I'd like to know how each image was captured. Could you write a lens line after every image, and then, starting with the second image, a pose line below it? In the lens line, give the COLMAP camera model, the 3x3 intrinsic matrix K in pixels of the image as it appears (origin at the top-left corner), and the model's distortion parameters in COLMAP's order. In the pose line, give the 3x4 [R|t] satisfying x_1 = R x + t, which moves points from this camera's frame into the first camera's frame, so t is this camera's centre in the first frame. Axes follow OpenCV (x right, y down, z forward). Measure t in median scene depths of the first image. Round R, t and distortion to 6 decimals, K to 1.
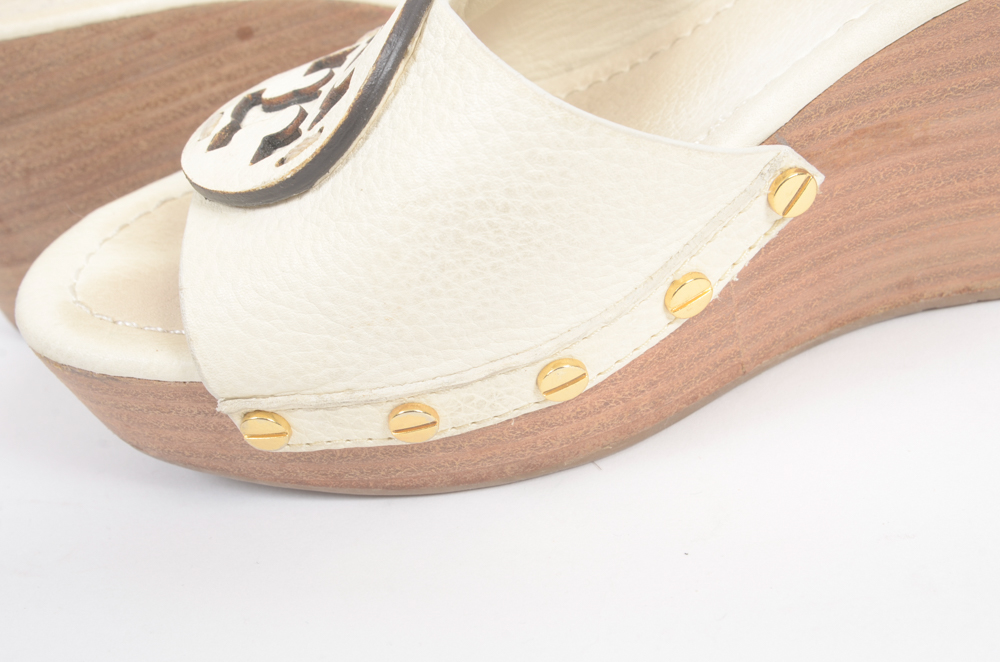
lens RADIAL K [[1426.1, 0, 501.9], [0, 1426.1, 339.5], [0, 0, 1]] dist [-0.002089, 0.000000]
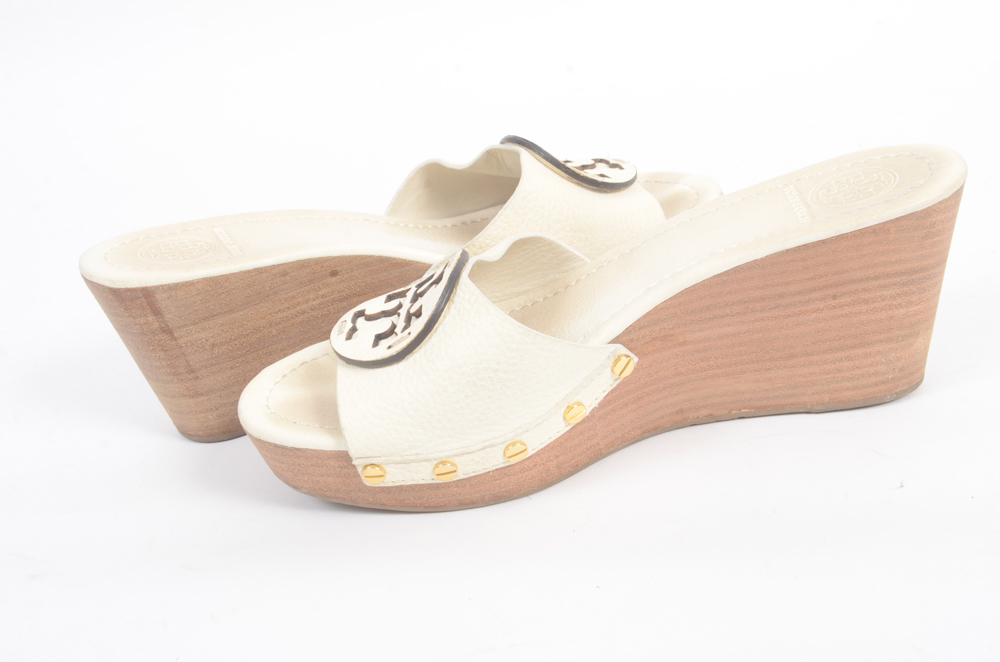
lens RADIAL K [[1426.1, 0, 496.9], [0, 1426.1, 328.8], [0, 0, 1]] dist [-0.002089, 0.000000]
pose [[0.995869, 0.022409, 0.087997, -0.170810], [-0.011436, 0.992307, -0.123273, 0.105244], [-0.090082, 0.121757, 0.988464, -1.080190]]
